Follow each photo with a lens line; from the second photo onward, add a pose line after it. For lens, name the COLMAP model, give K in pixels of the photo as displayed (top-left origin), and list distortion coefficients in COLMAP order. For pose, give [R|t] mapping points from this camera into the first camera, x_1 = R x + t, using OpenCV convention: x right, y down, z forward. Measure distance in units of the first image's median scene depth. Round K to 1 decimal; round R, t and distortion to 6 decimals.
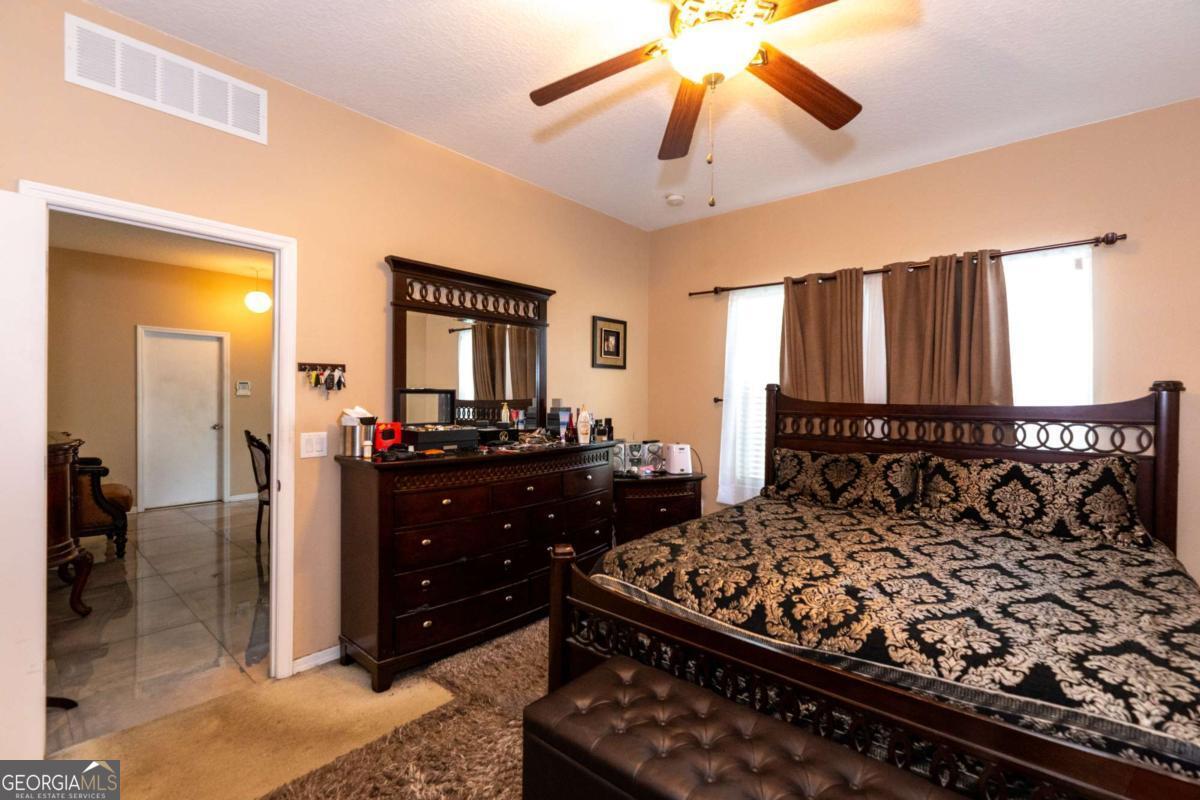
lens RADIAL K [[560.6, 0, 594.1], [0, 560.6, 394.9], [0, 0, 1]] dist [0.003931, -0.000625]
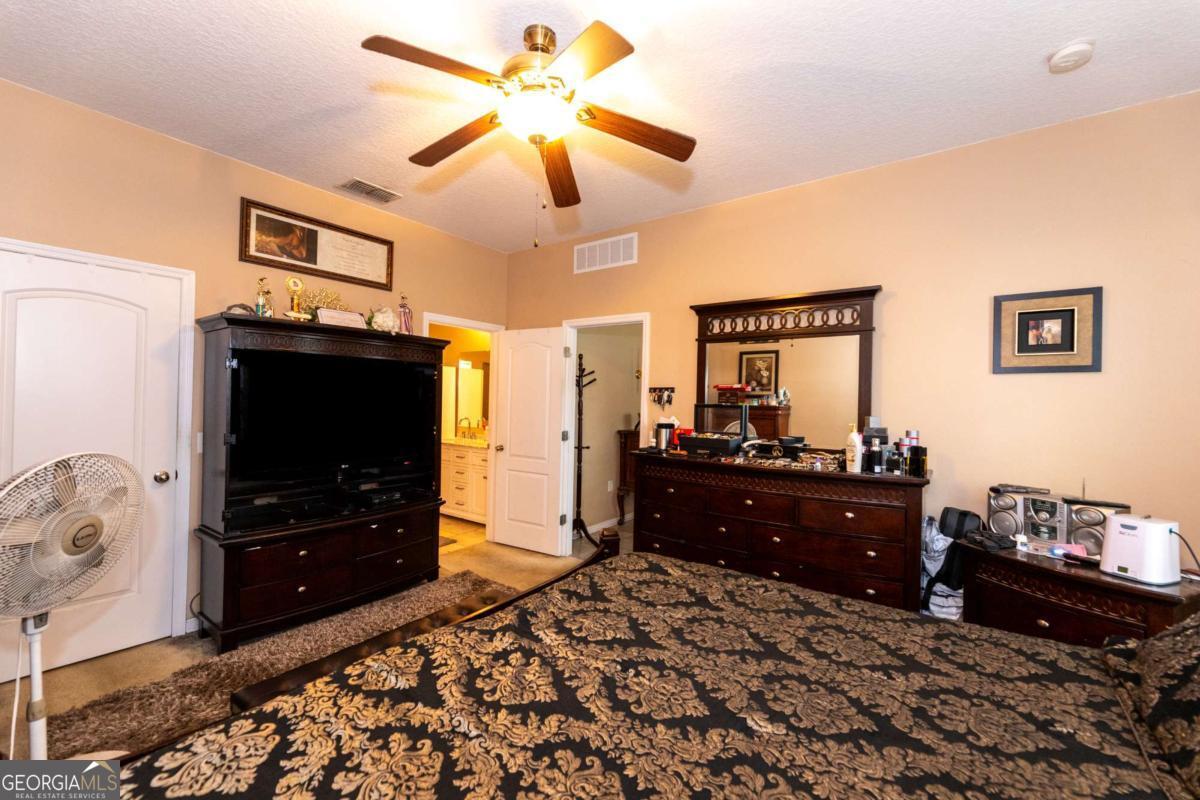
lens RADIAL K [[498.3, 0, 597.5], [0, 498.3, 400.7], [0, 0, 1]] dist [-0.003230, -0.000002]
pose [[0.030078, -0.007066, -0.999523, 0.819212], [-0.018361, 0.999802, -0.007620, -0.004945], [0.999379, 0.018582, 0.029942, 0.728262]]
